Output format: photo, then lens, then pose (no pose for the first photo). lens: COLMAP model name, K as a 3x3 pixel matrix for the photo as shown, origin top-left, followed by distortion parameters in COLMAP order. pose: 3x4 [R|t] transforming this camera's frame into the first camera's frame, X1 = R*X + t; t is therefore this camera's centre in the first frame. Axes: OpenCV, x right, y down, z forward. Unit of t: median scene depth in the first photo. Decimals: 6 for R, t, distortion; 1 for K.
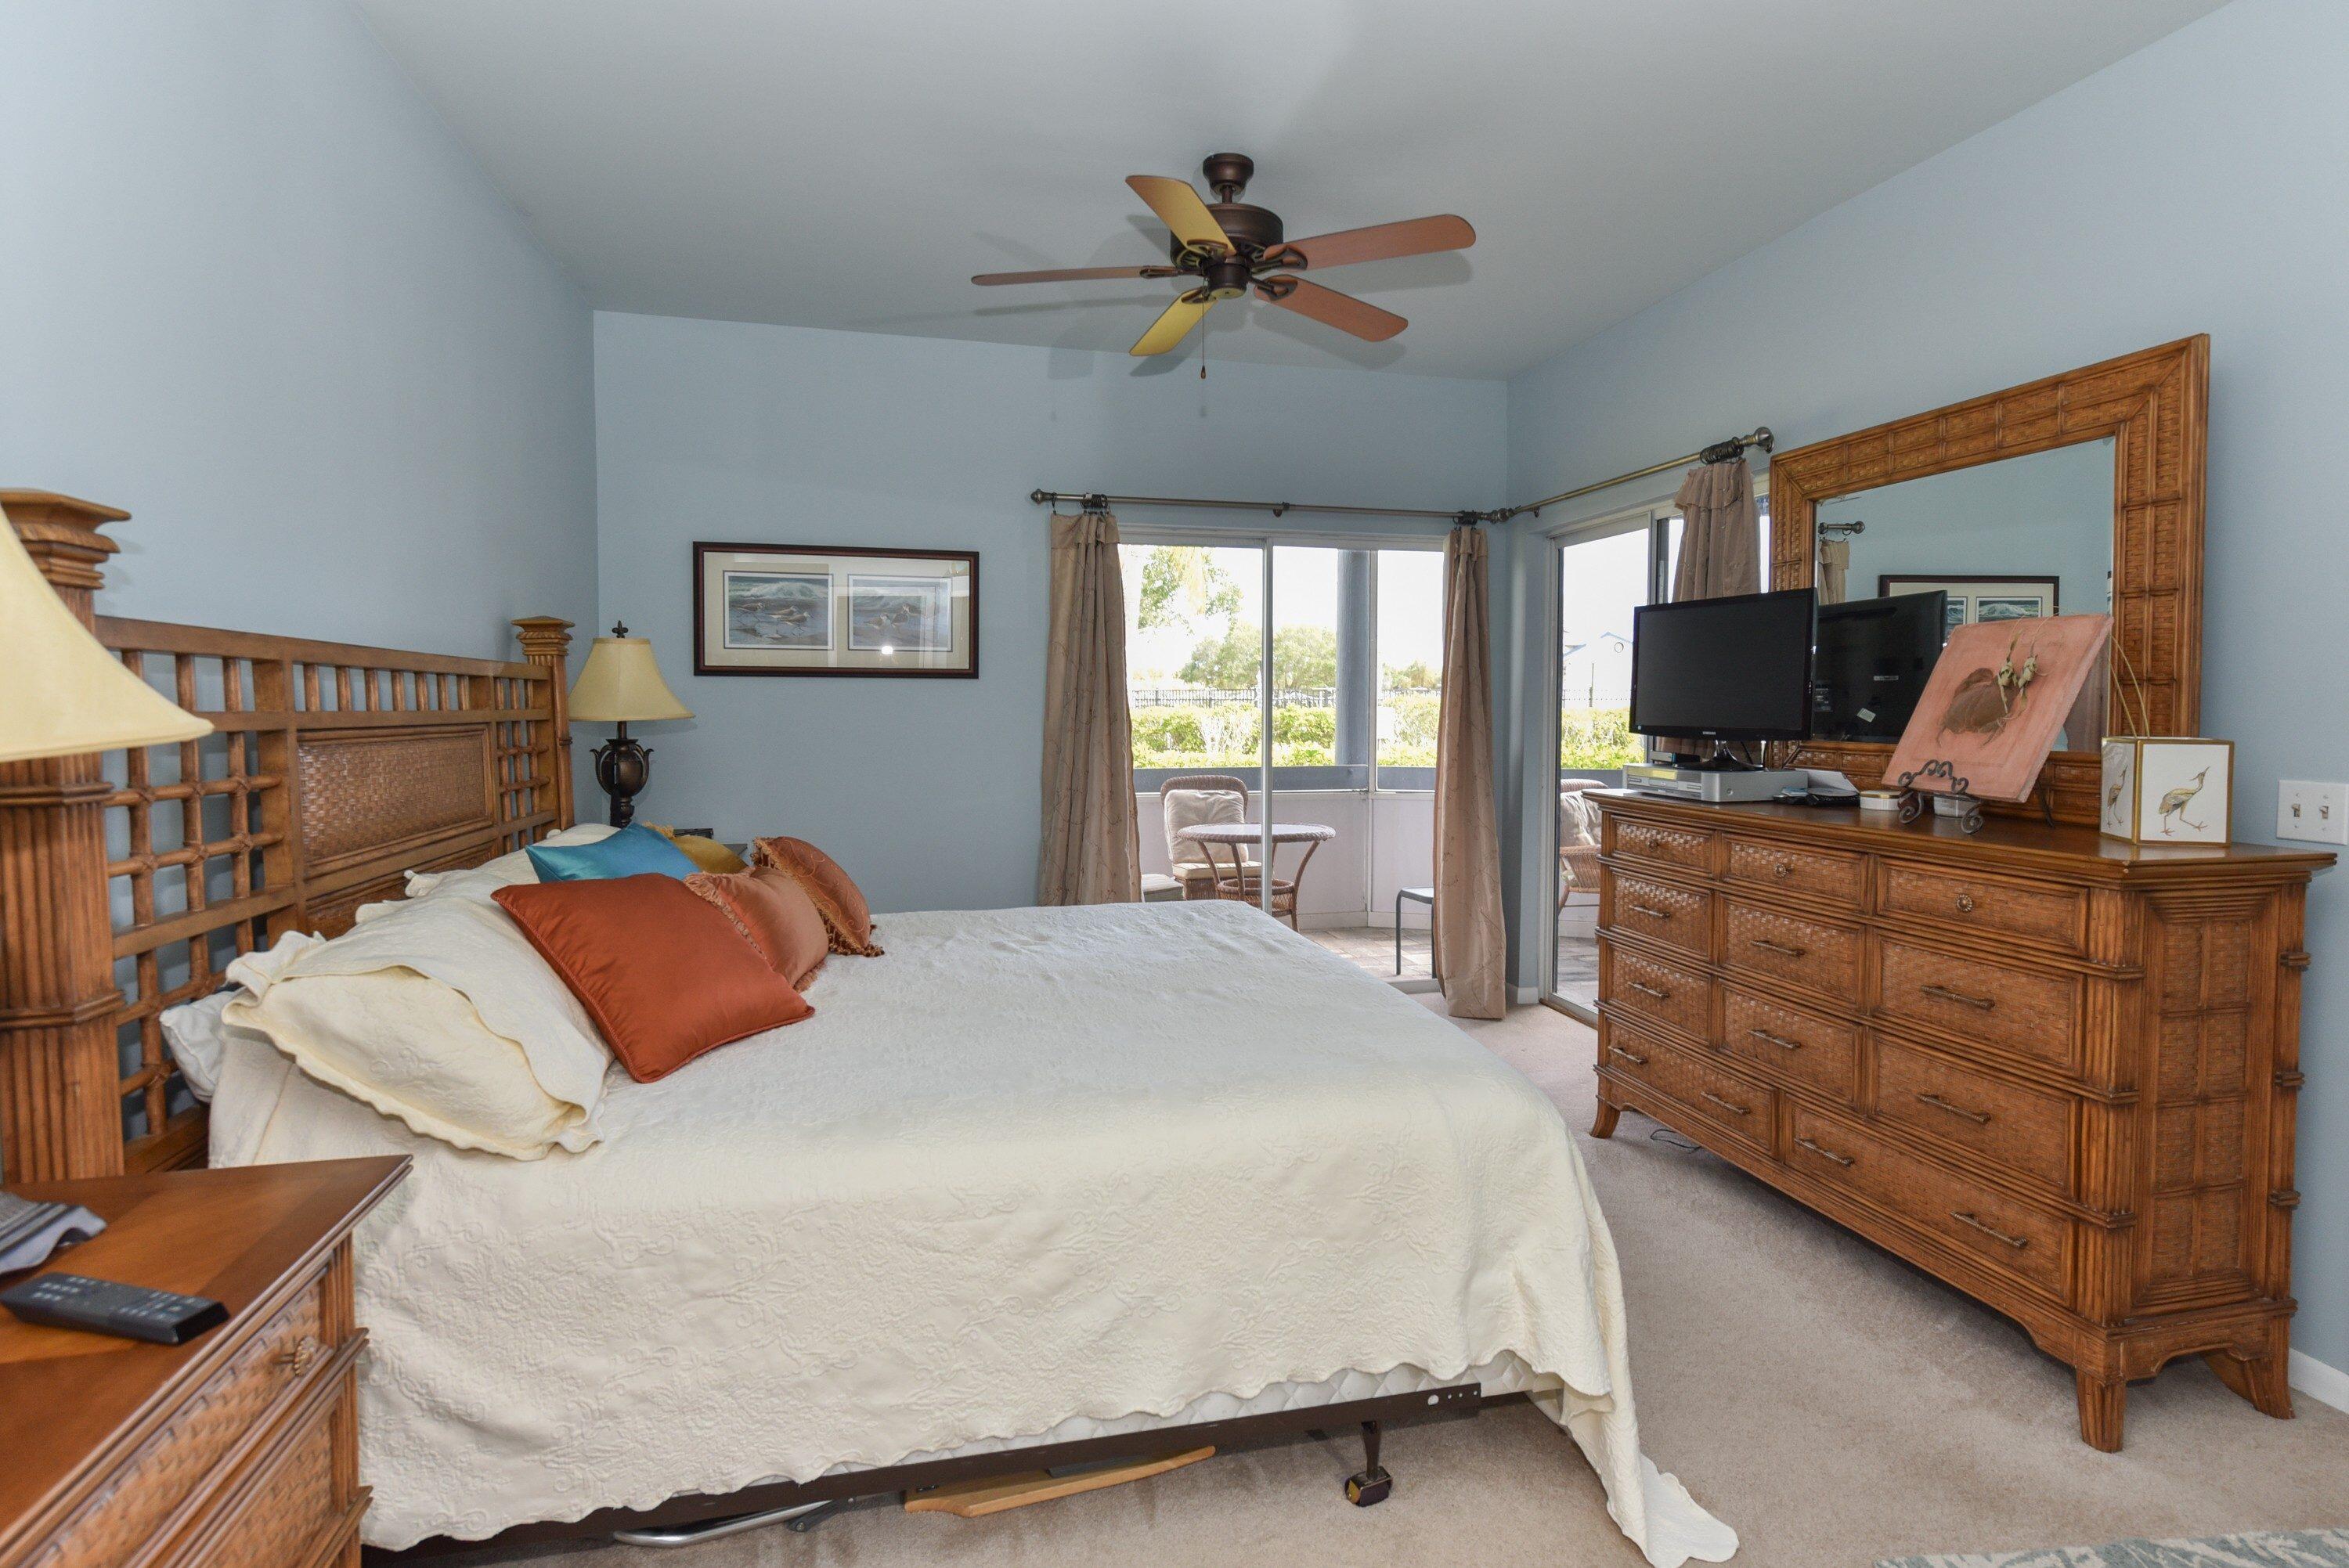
lens RADIAL K [[1172.8, 0, 1177.2], [0, 1172.8, 751.8], [0, 0, 1]] dist [0.001560, -0.000264]
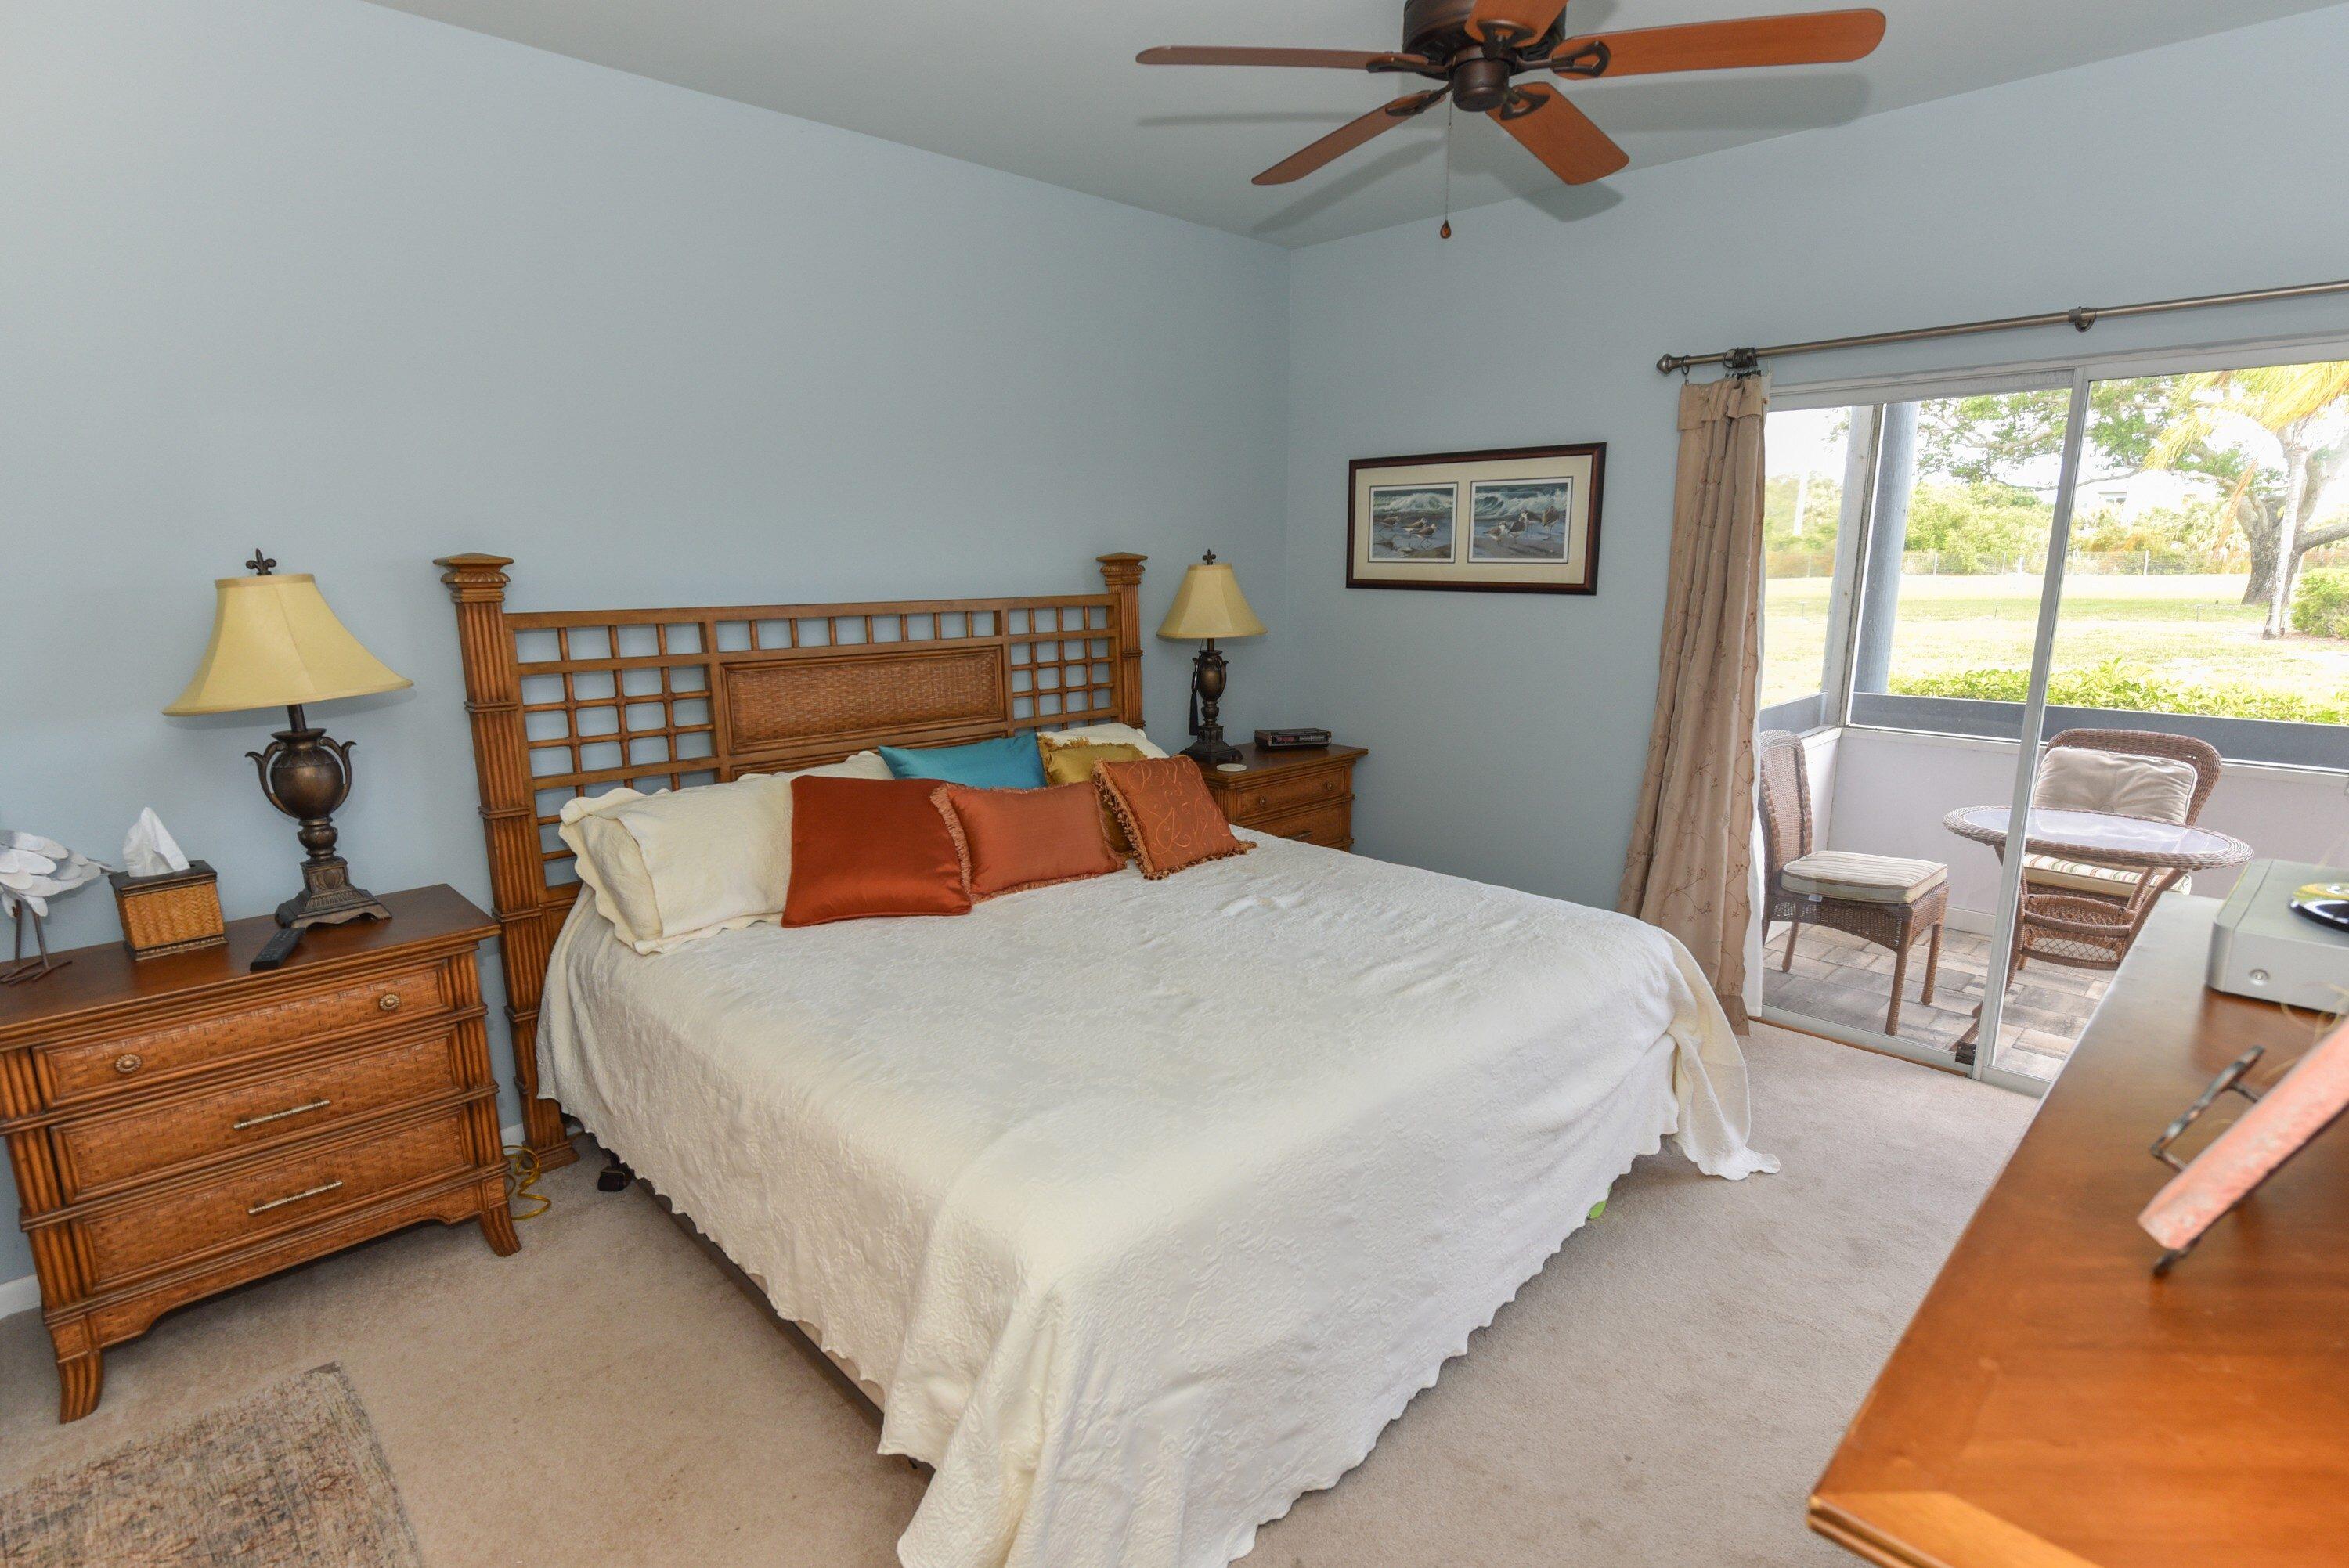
lens RADIAL K [[1147.2, 0, 1174.5], [0, 1147.2, 784.0], [0, 0, 1]] dist [0.000155, -0.000524]
pose [[0.514712, 0.166405, -0.841060, 0.415314], [-0.029866, 0.983868, 0.176383, -0.067674], [0.856843, -0.065667, 0.511379, 0.308923]]
